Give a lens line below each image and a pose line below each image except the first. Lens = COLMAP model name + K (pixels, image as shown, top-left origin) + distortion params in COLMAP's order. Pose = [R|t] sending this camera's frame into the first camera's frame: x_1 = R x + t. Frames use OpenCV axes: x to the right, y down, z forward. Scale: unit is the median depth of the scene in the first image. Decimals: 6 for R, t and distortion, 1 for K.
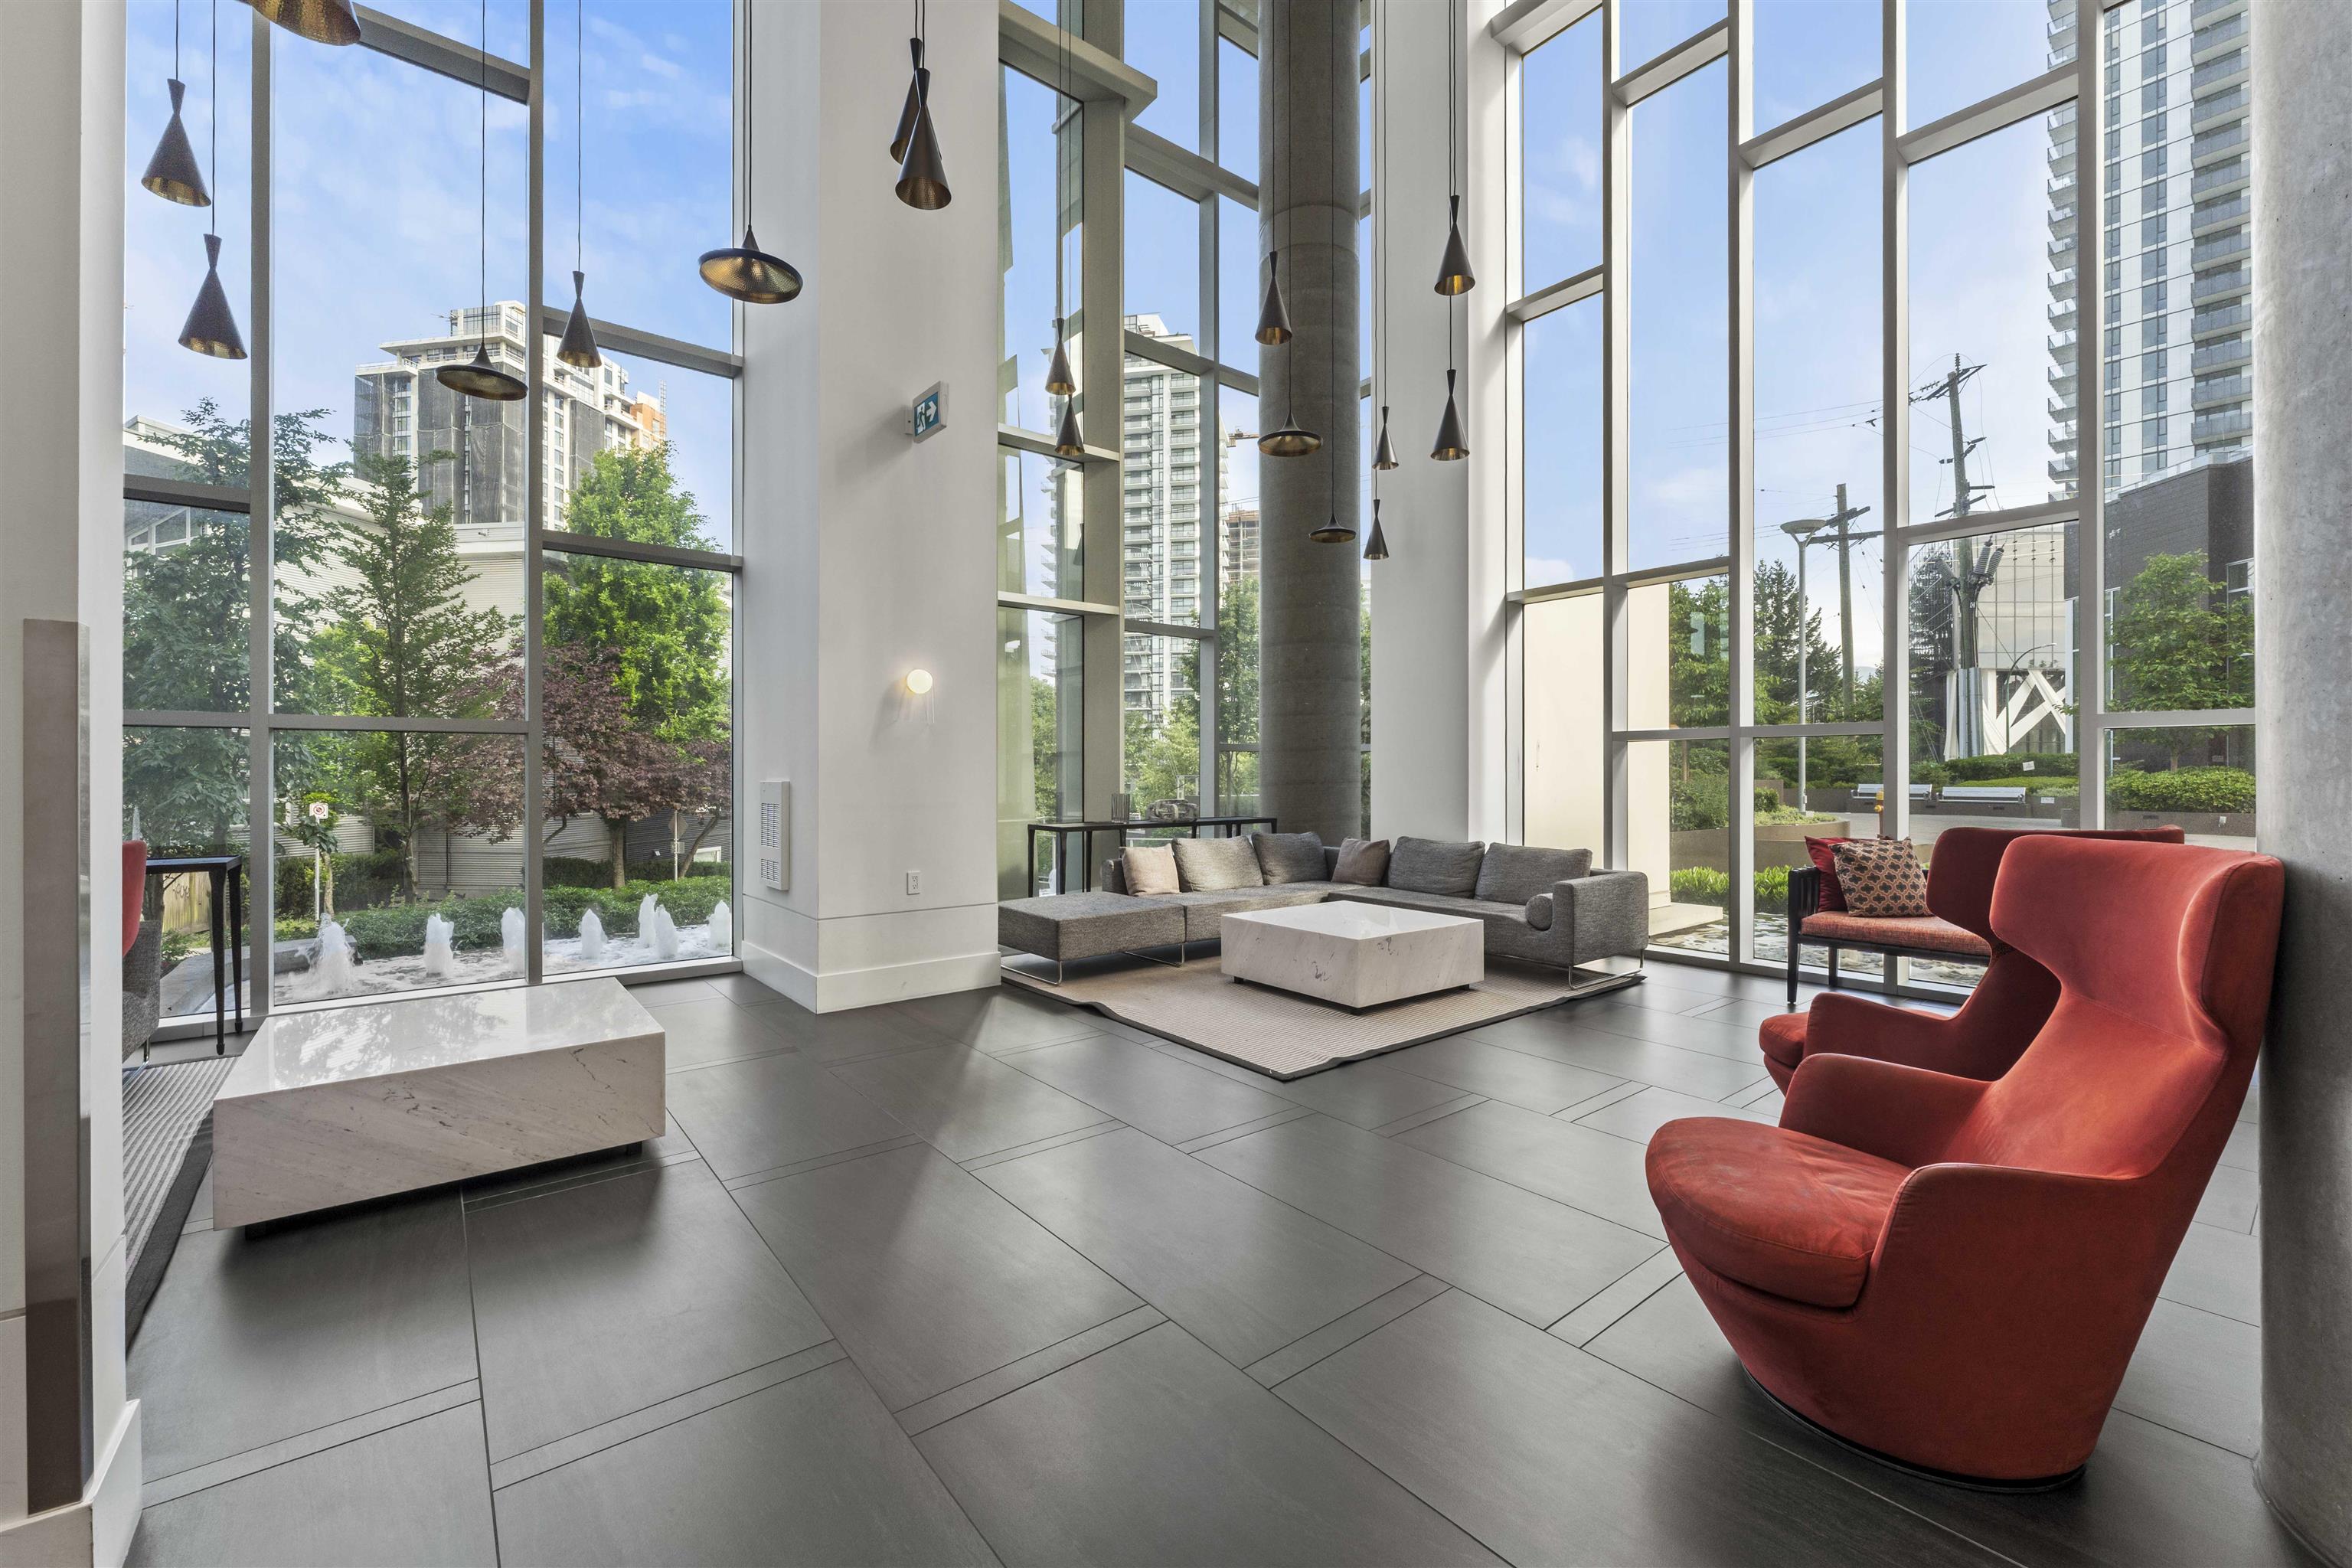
lens RADIAL K [[942.4, 0, 1167.3], [0, 942.4, 776.7], [0, 0, 1]] dist [-0.003622, 0.000732]
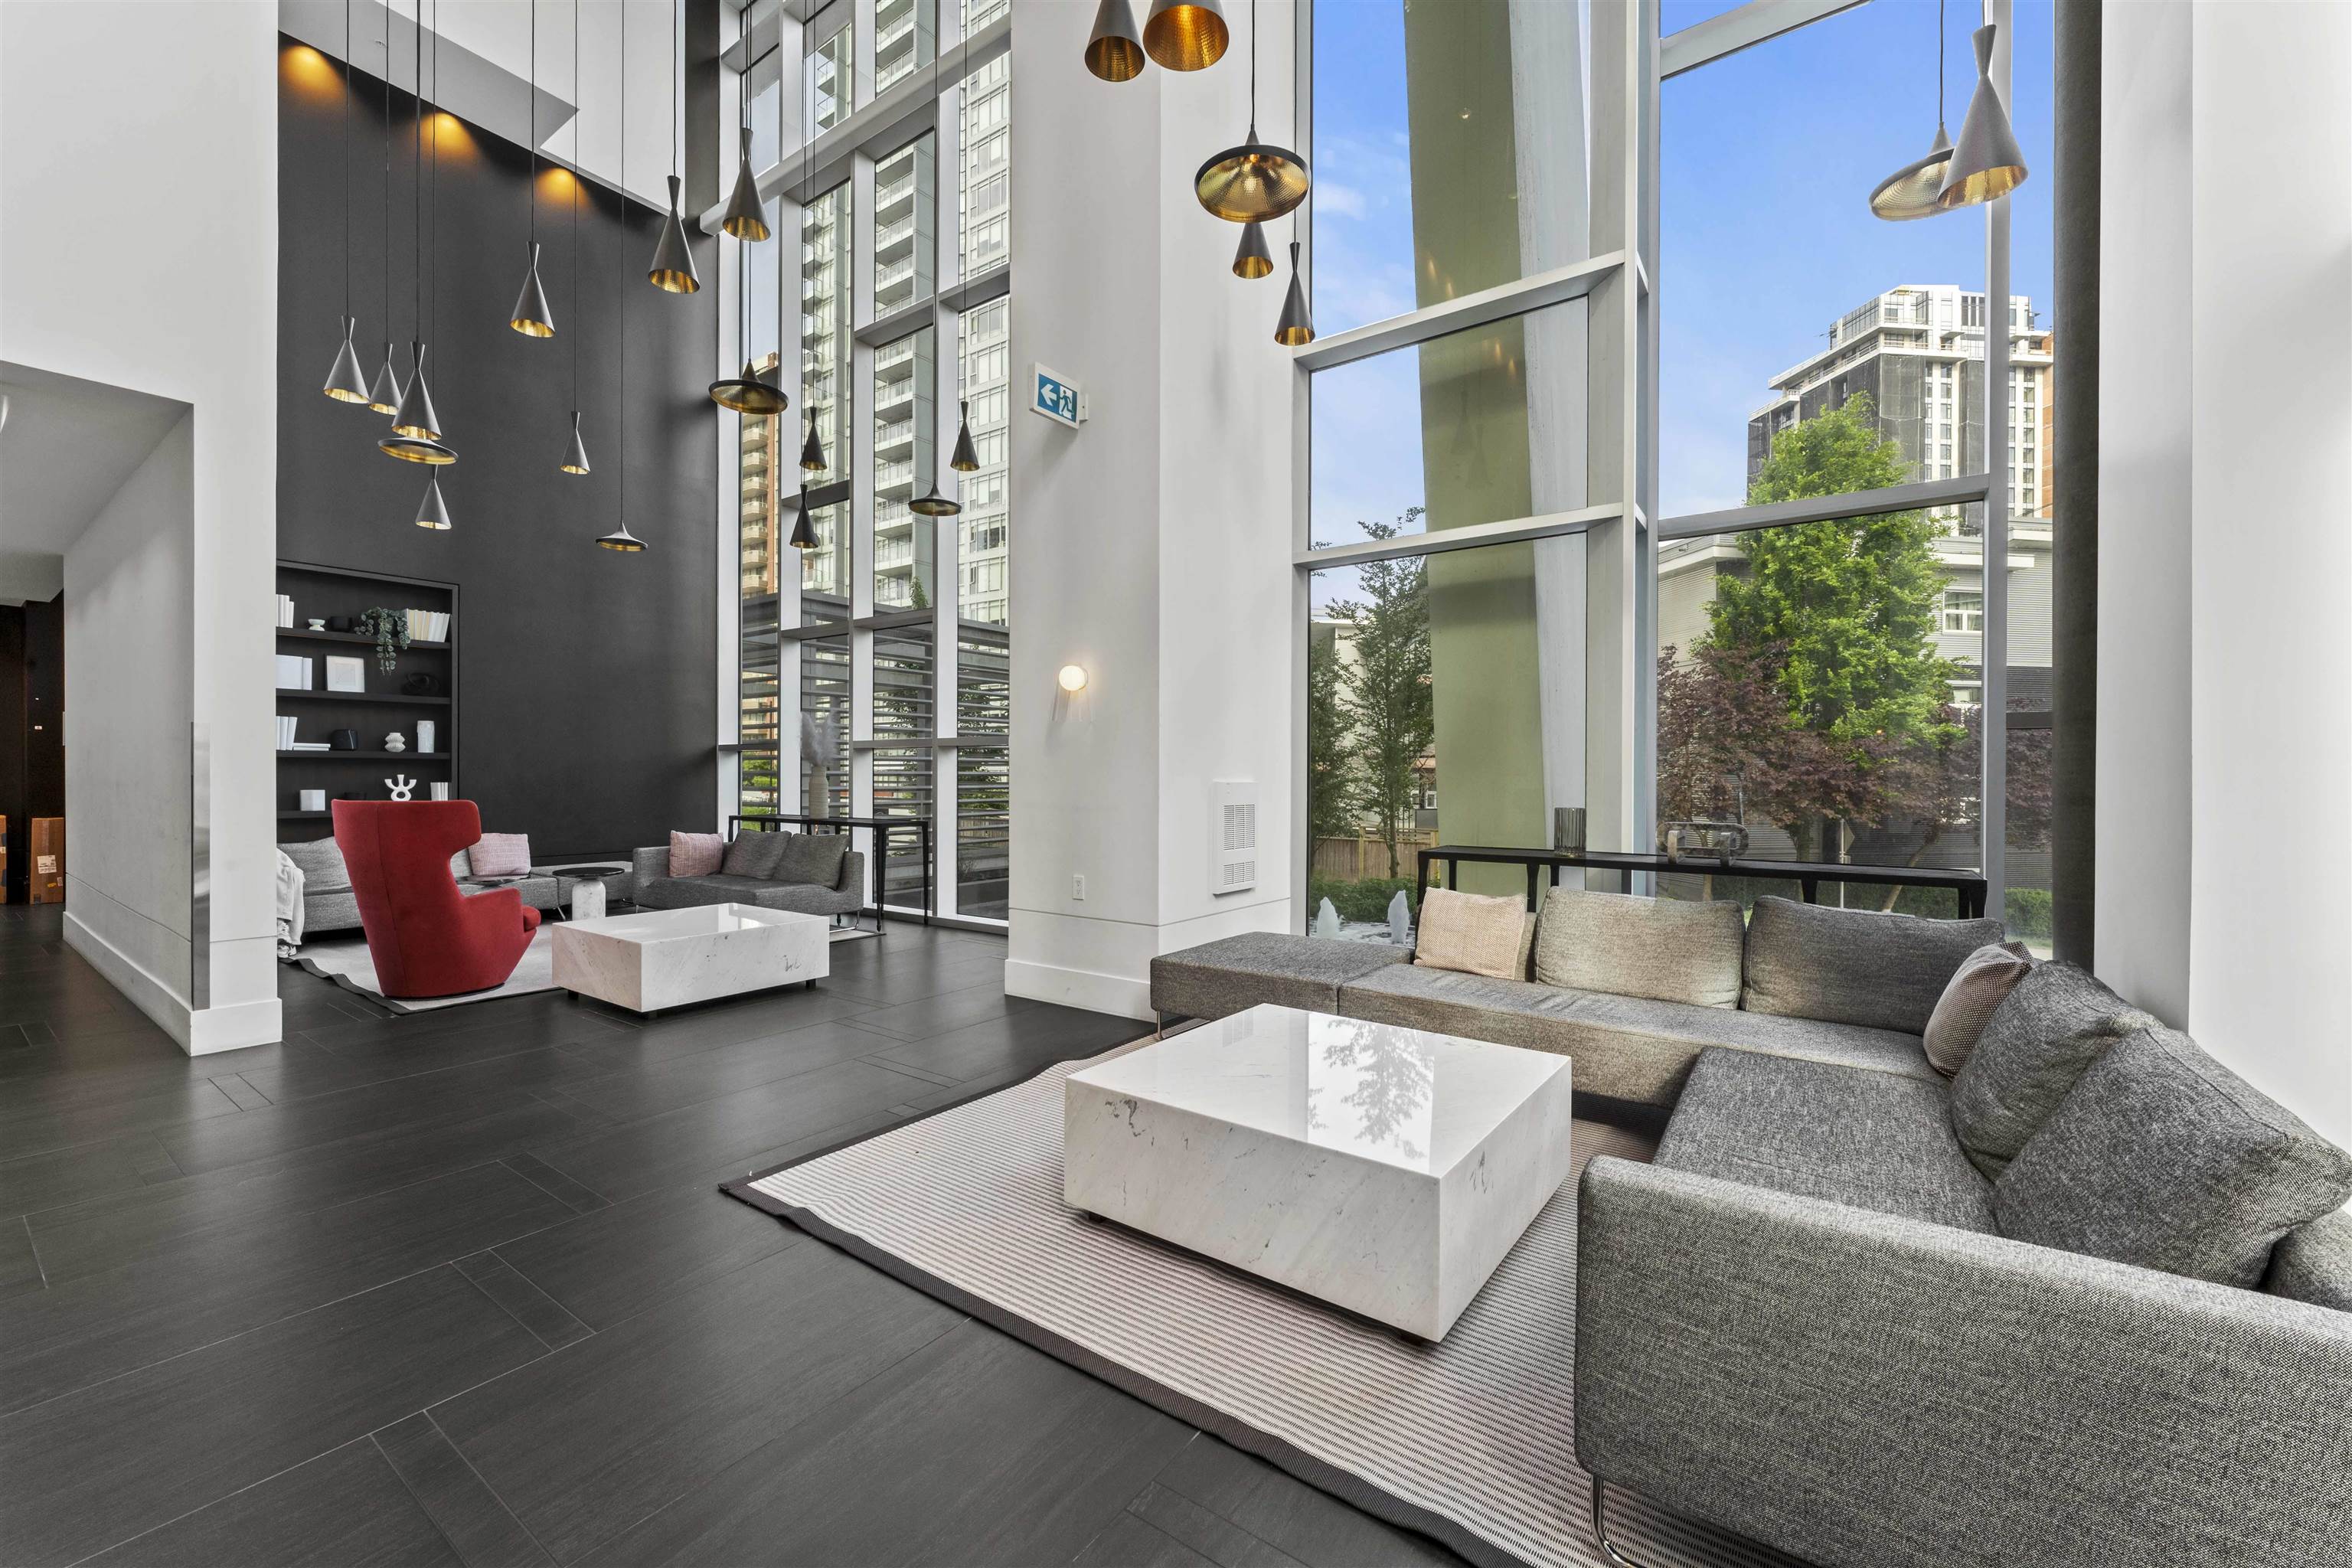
lens RADIAL K [[942.4, 0, 1174.0], [0, 942.4, 779.1], [0, 0, 1]] dist [-0.003622, 0.000732]
pose [[0.277525, 0.005028, -0.960705, 0.133892], [-0.006404, 0.999974, 0.003384, -0.000475], [0.960697, 0.005214, 0.277550, 0.162748]]
